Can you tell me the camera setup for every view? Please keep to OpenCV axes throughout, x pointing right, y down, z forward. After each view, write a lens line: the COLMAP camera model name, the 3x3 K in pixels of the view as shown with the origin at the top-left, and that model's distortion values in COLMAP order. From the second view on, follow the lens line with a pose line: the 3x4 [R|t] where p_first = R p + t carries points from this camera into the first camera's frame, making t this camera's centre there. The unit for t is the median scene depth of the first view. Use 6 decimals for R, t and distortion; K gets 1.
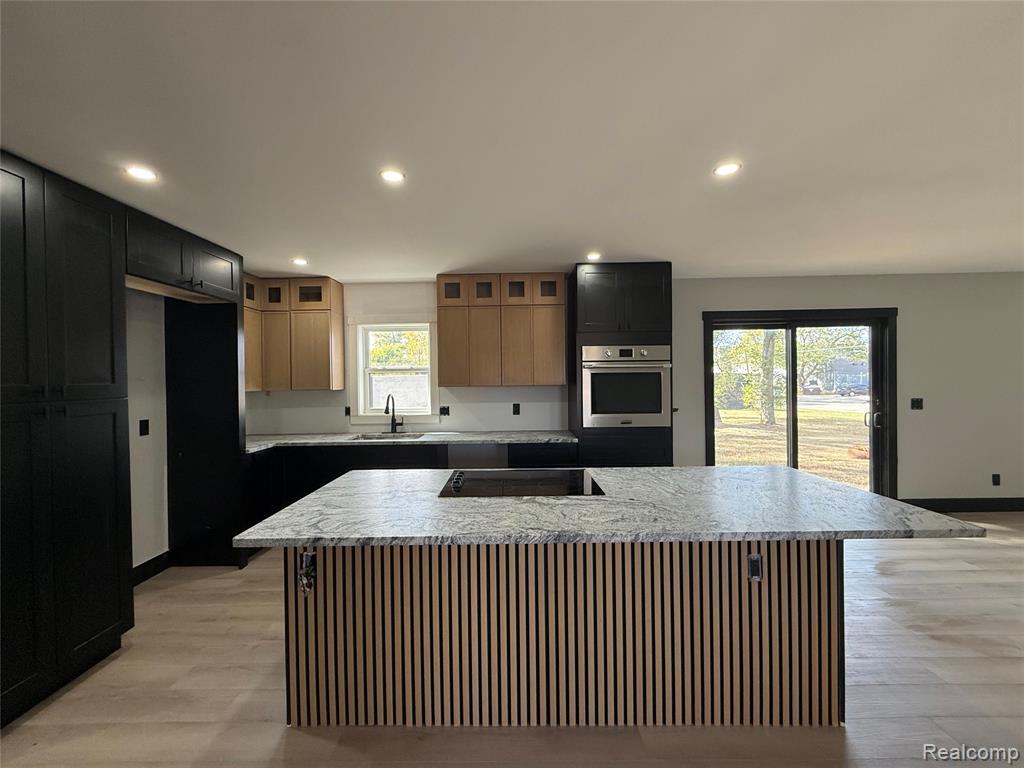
lens RADIAL K [[411.2, 0, 511.0], [0, 411.2, 383.3], [0, 0, 1]] dist [0.000779, 0.000056]
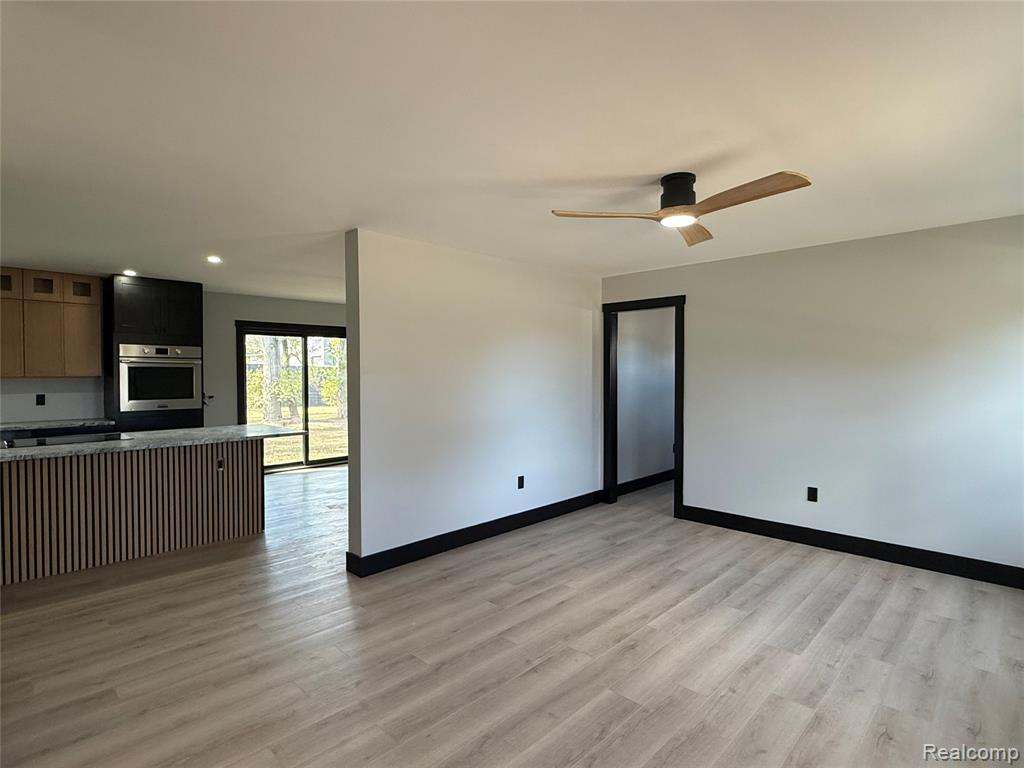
lens RADIAL K [[528.5, 0, 511.7], [0, 528.5, 382.7], [0, 0, 1]] dist [0.003678, 0.000159]
pose [[0.695557, -0.001884, 0.718469, -0.139311], [-0.004495, 0.999966, 0.006975, 0.006599], [-0.718457, -0.008081, 0.695525, -0.887768]]
